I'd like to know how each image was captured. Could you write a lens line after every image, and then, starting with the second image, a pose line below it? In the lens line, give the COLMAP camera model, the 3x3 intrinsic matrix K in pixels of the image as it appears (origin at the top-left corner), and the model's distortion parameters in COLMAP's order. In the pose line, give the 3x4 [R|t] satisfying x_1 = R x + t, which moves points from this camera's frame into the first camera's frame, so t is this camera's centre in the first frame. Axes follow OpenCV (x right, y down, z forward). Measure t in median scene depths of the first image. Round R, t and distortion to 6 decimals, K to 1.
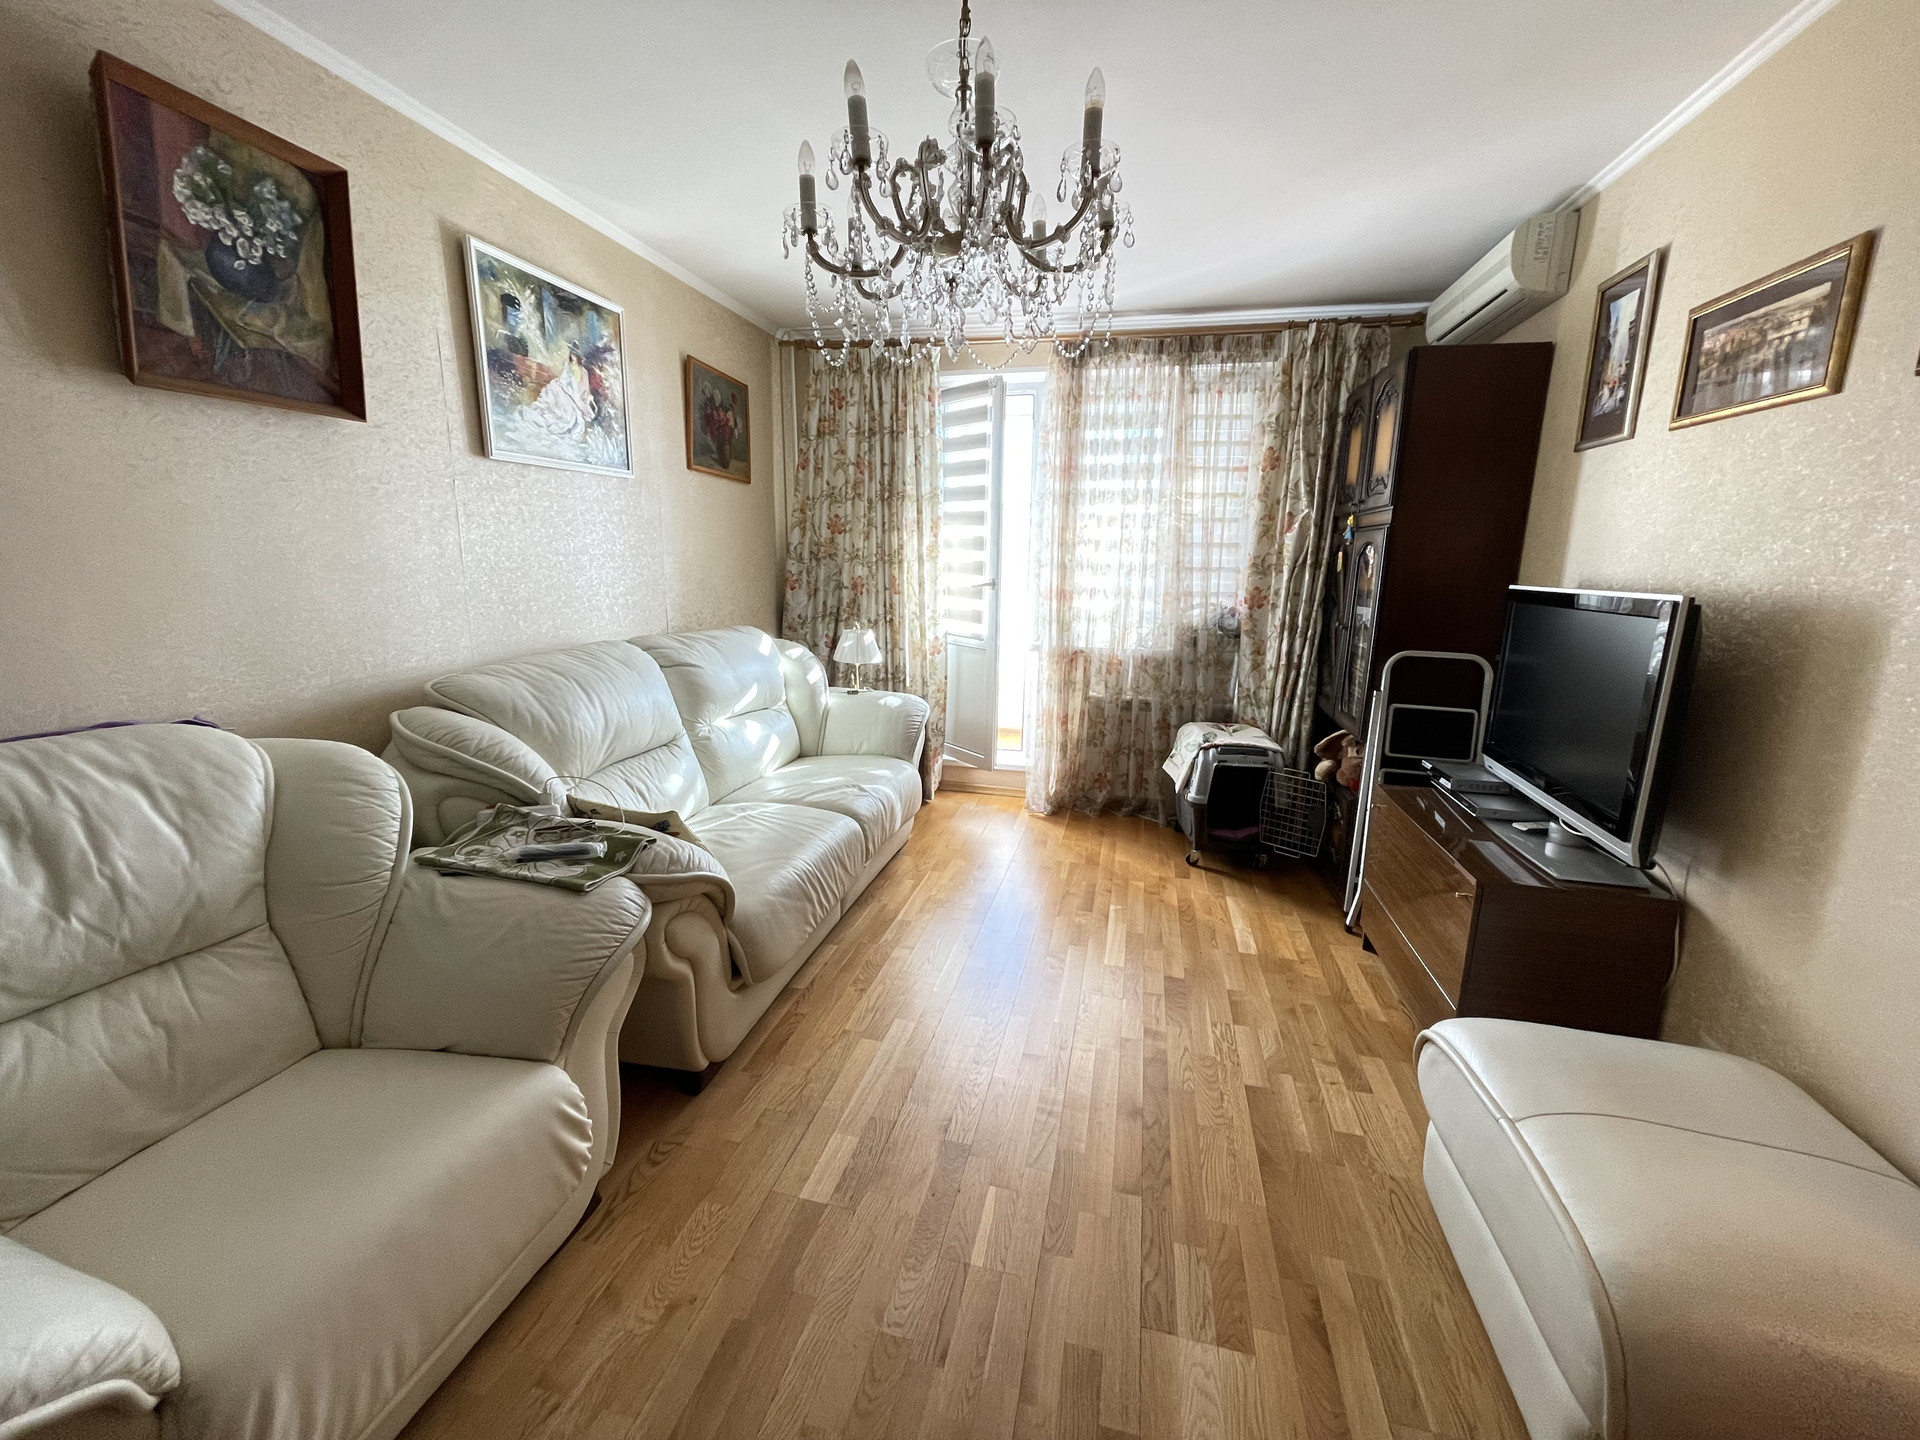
lens RADIAL K [[776.5, 0, 952.5], [0, 776.5, 727.7], [0, 0, 1]] dist [-0.003710, 0.002230]
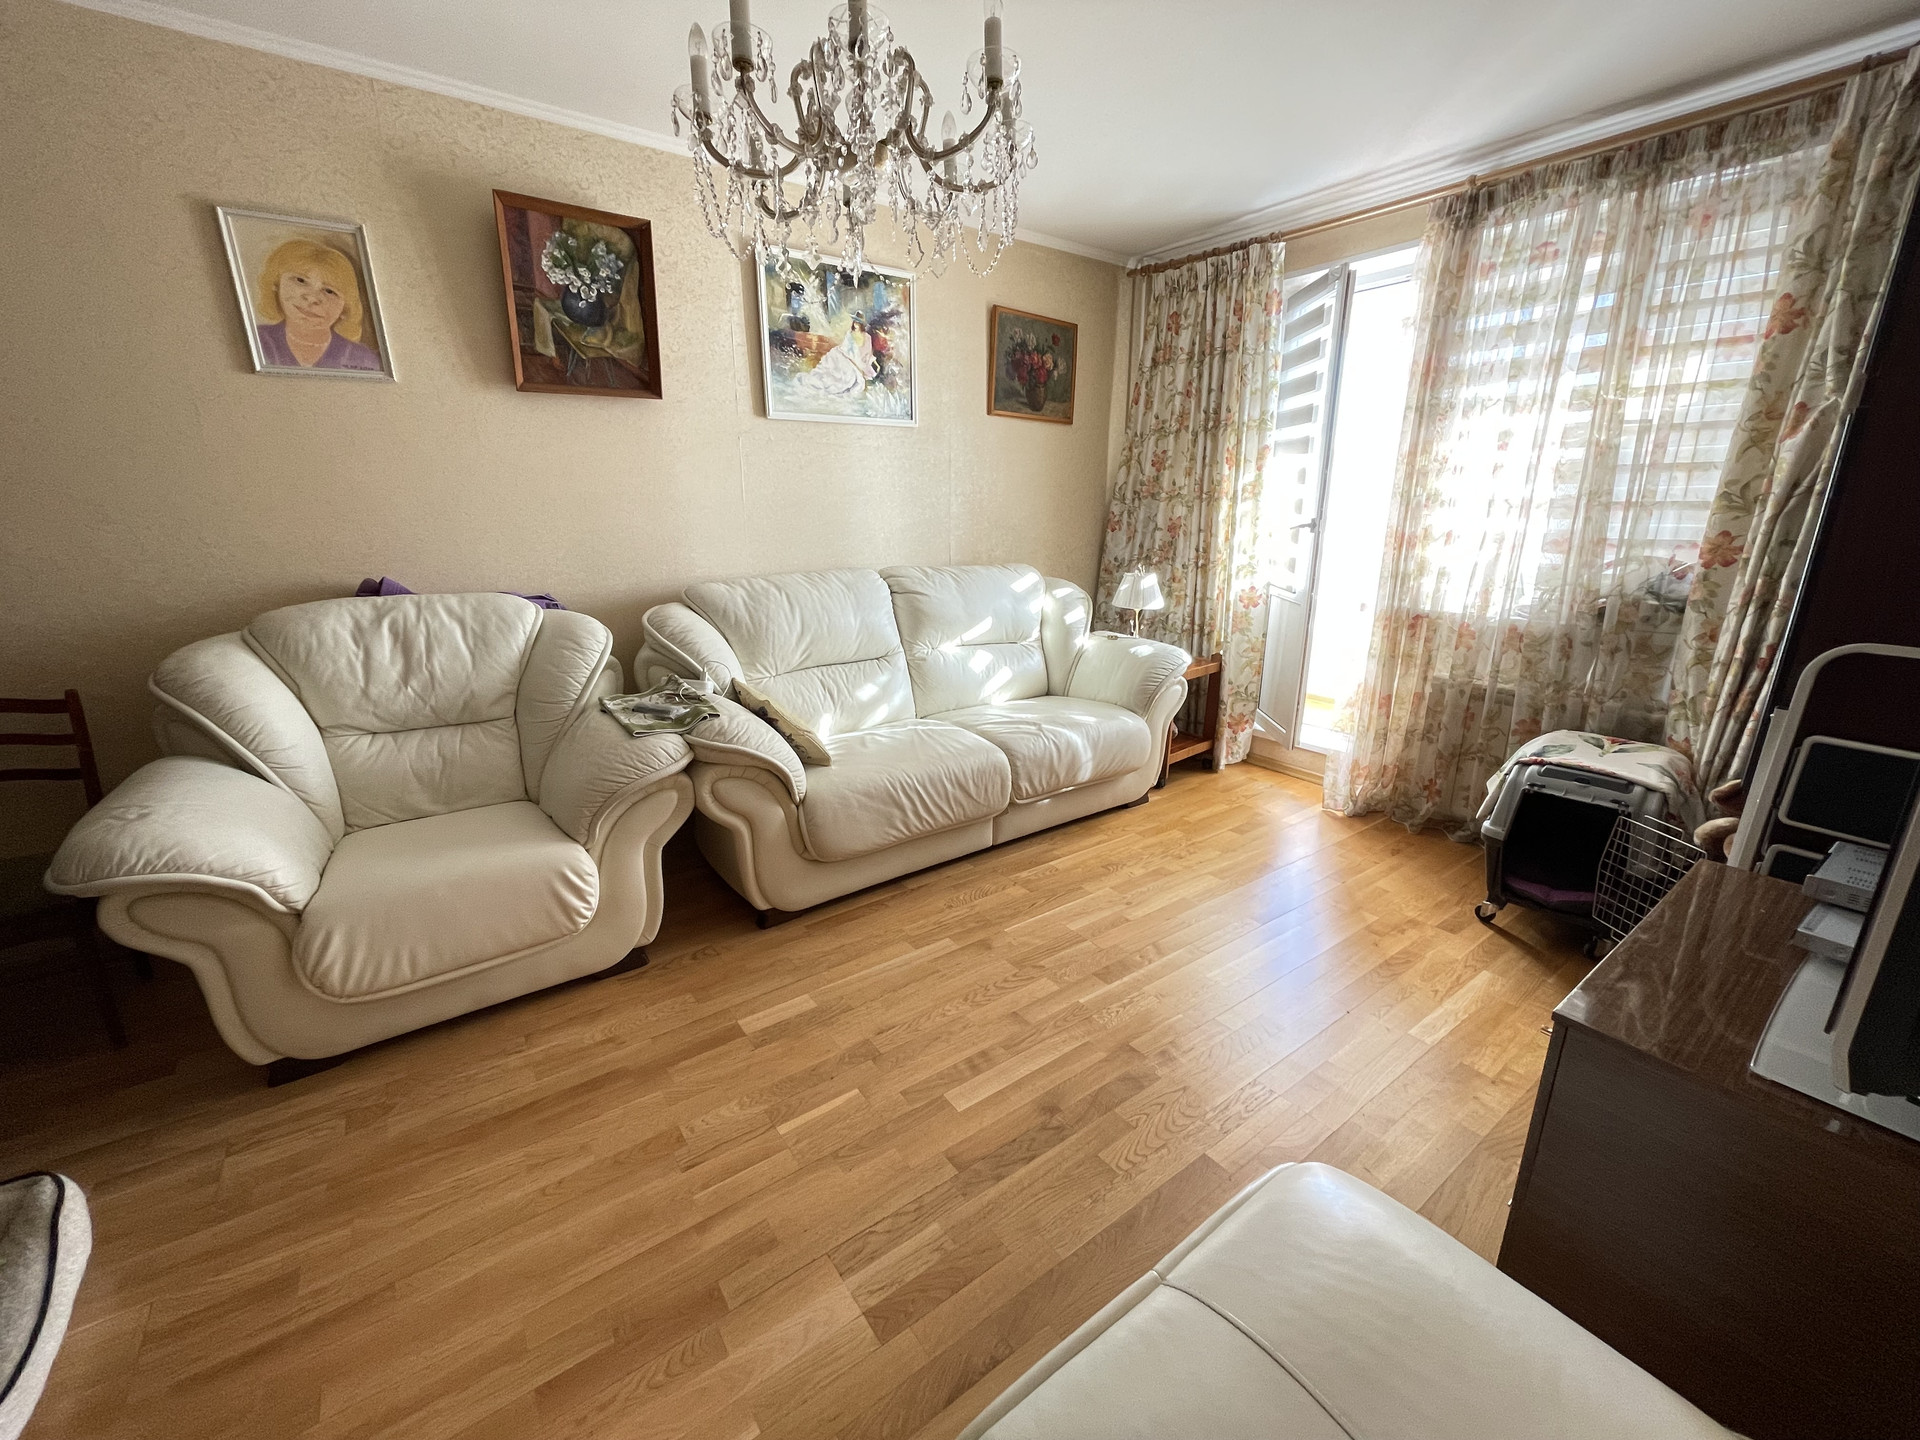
lens RADIAL K [[776.5, 0, 949.9], [0, 776.5, 724.2], [0, 0, 1]] dist [-0.003710, 0.002230]
pose [[0.759376, 0.167384, -0.628753, 0.432903], [-0.132389, 0.985877, 0.102564, -0.013439], [0.637041, 0.005355, 0.770811, 0.158093]]
